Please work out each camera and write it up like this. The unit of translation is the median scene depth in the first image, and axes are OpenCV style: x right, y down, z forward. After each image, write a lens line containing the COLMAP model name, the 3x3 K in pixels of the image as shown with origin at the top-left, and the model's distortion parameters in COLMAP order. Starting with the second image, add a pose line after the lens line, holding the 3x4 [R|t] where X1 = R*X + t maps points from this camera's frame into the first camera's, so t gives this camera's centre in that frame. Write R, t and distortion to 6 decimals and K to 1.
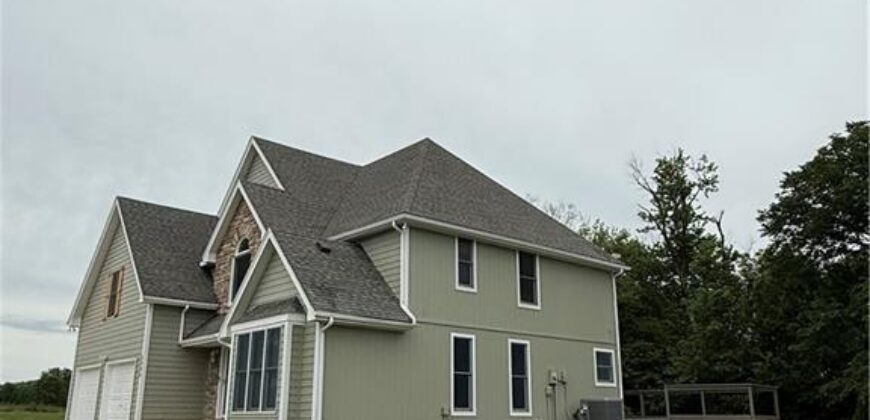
lens RADIAL K [[710.1, 0, 435.0], [0, 710.1, 210.0], [0, 0, 1]] dist [-0.005023, -0.002320]
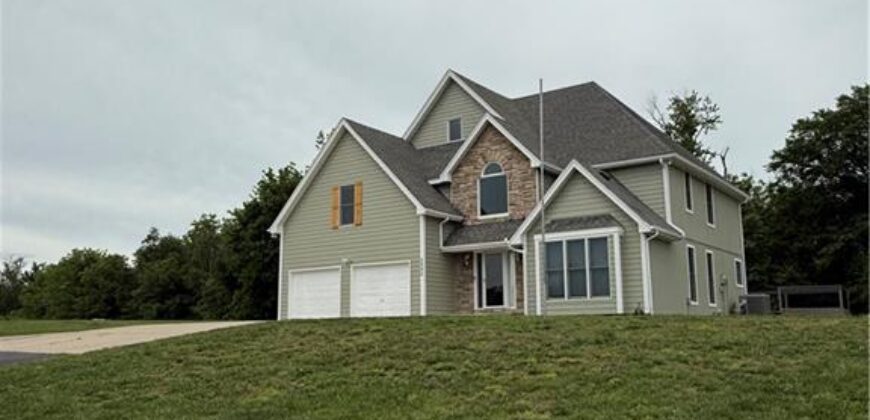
lens RADIAL K [[765.3, 0, 435.0], [0, 765.3, 210.0], [0, 0, 1]] dist [-0.003198, -0.000280]
pose [[0.974866, 0.029304, 0.220857, -0.638694], [-0.054912, 0.992333, 0.110720, -0.018779], [-0.215919, -0.120065, 0.969001, -0.233443]]
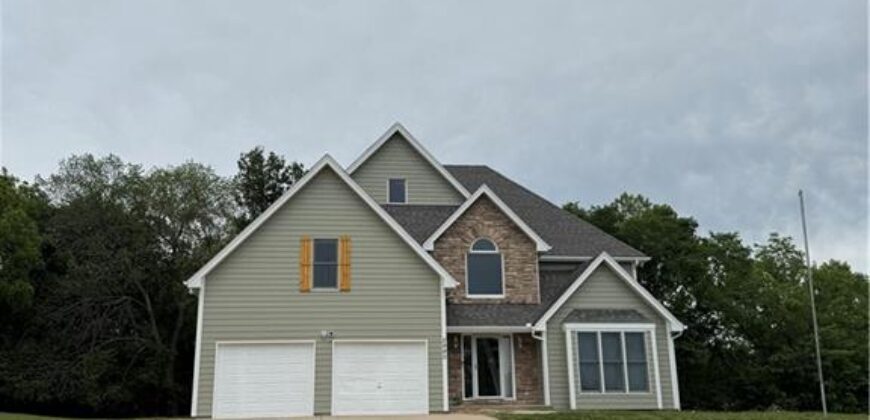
lens RADIAL K [[822.6, 0, 428.9], [0, 822.6, 213.4], [0, 0, 1]] dist [0.175662, -0.401165]
pose [[0.567902, 0.189689, 0.800940, -1.344759], [-0.218826, 0.972858, -0.075248, 0.115748], [-0.793475, -0.132533, 0.593997, 0.304349]]
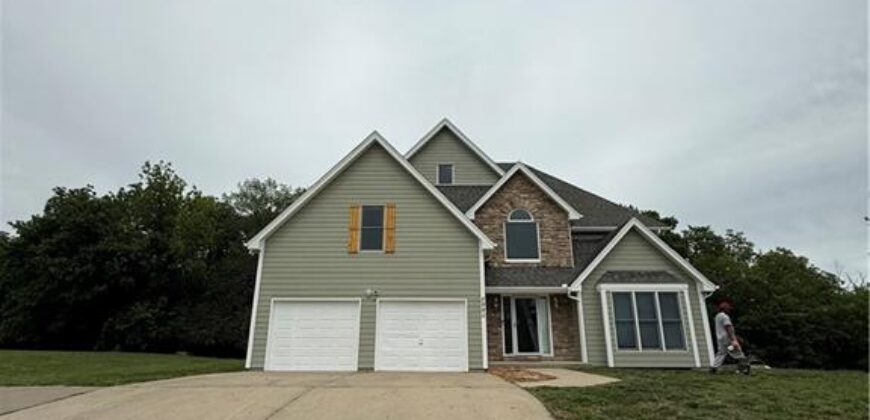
lens RADIAL K [[468.4, 0, 435.0], [0, 468.4, 210.0], [0, 0, 1]] dist [0.000000, -0.000209]
pose [[0.661676, 0.221546, 0.716312, -0.943931], [-0.213883, 0.971427, -0.102881, 0.154873], [-0.718637, -0.085132, 0.690154, 0.536853]]
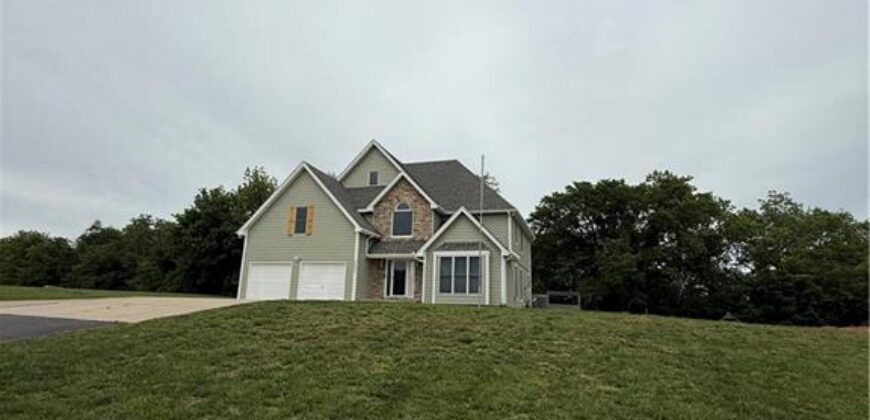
lens RADIAL K [[468.4, 0, 435.0], [0, 468.4, 210.0], [0, 0, 1]] dist [0.000000, -0.000209]
pose [[0.856900, 0.137884, 0.496700, -0.797368], [-0.174822, 0.984191, 0.028390, 0.008901], [-0.484933, -0.111162, 0.867458, -0.107120]]
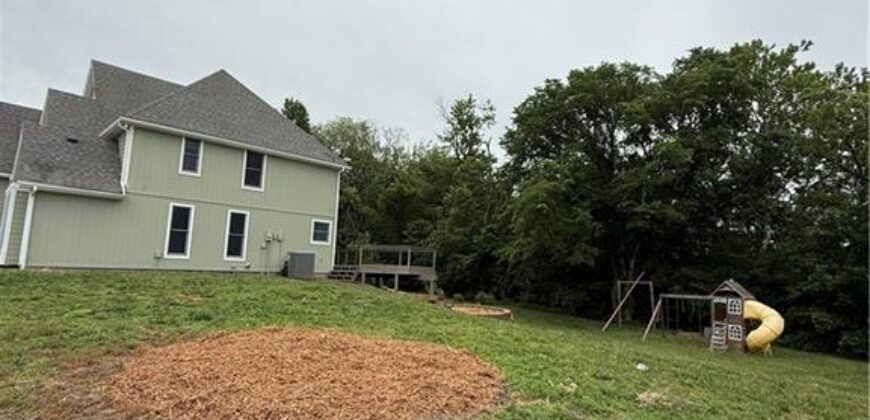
lens RADIAL K [[468.4, 0, 435.0], [0, 468.4, 210.0], [0, 0, 1]] dist [0.000000, -0.000209]
pose [[0.996338, 0.041849, 0.074559, 0.417392], [-0.053112, 0.986306, 0.156142, 0.007636], [-0.067003, -0.159530, 0.984917, 0.013576]]
